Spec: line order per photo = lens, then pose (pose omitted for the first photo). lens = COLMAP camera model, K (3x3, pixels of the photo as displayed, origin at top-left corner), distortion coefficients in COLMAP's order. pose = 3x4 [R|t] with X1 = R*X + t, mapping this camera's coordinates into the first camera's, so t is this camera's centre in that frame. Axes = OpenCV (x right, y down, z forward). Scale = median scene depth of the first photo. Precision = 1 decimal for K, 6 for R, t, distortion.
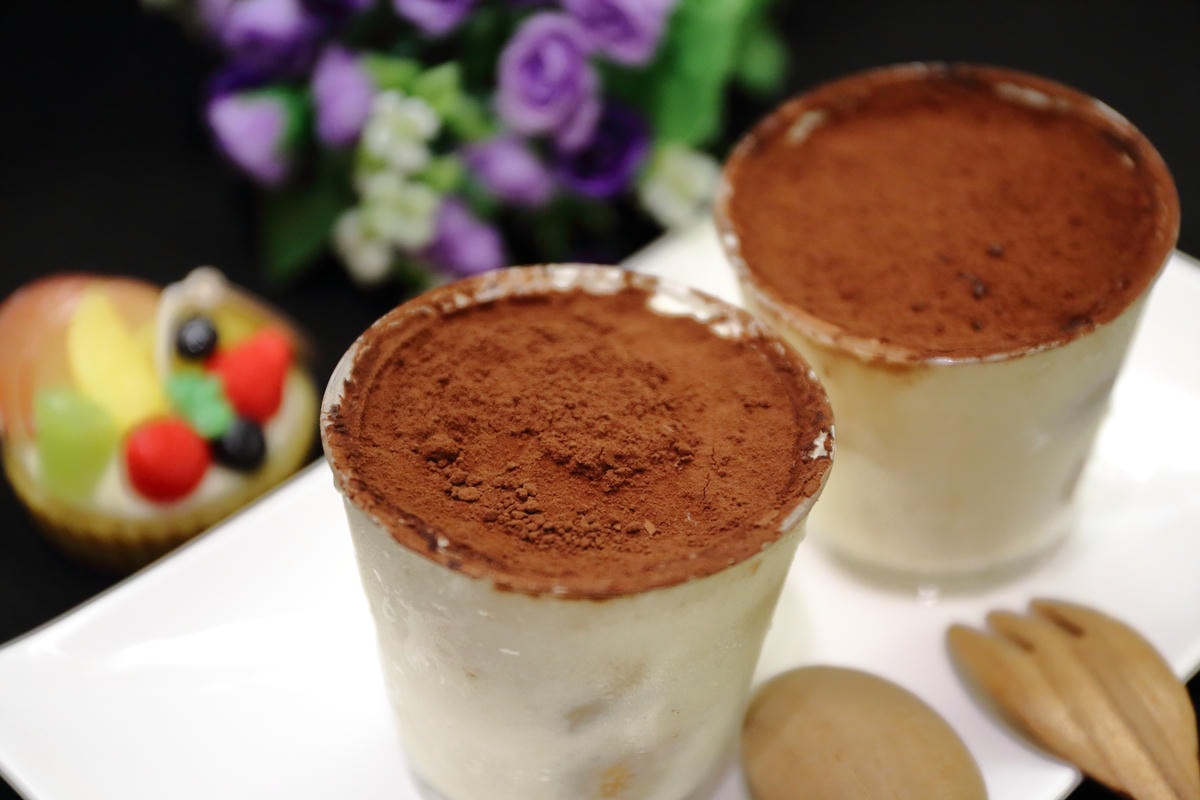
lens RADIAL K [[2176.7, 0, 600.0], [0, 2176.7, 400.0], [0, 0, 1]] dist [0.056372, -0.051846]
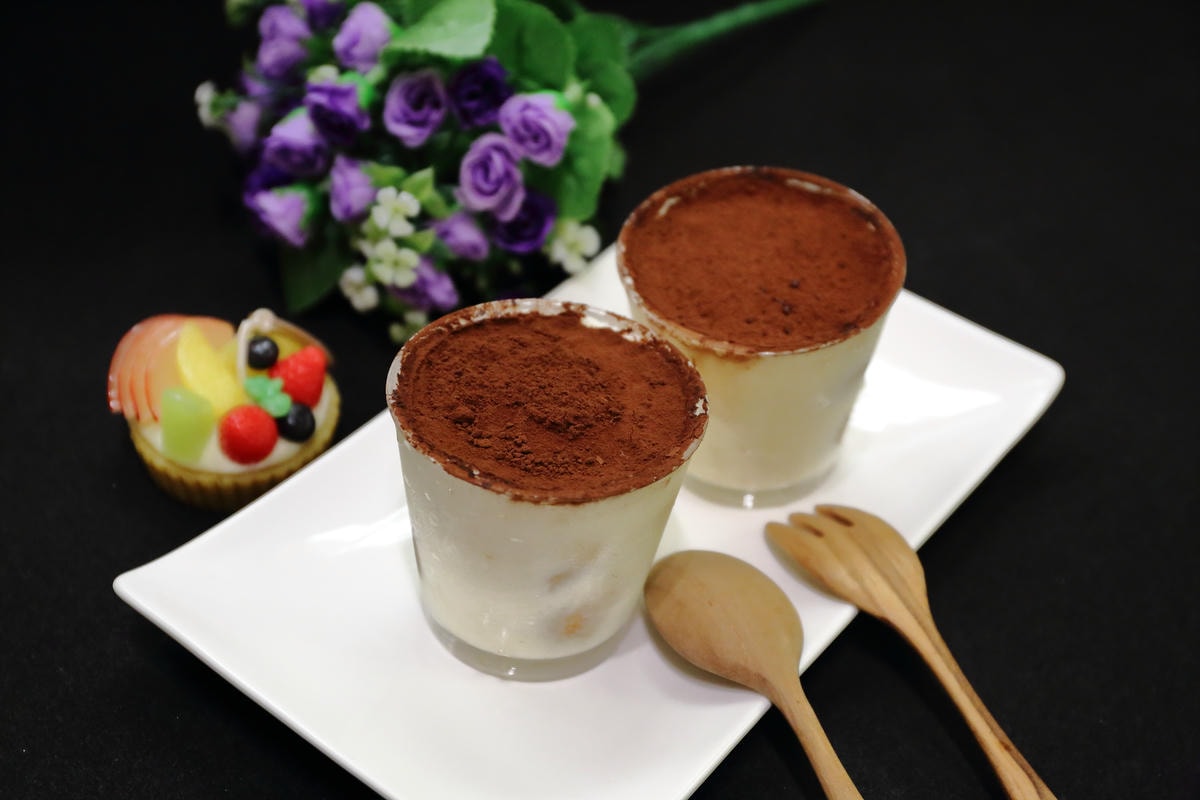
lens RADIAL K [[1693.4, 0, 600.0], [0, 1693.4, 400.0], [0, 0, 1]] dist [-0.035742, -0.029254]
pose [[0.992950, -0.026380, 0.115563, -0.110131], [0.026619, 0.999646, -0.000526, 0.013531], [-0.115508, 0.003598, 0.993300, -0.220378]]
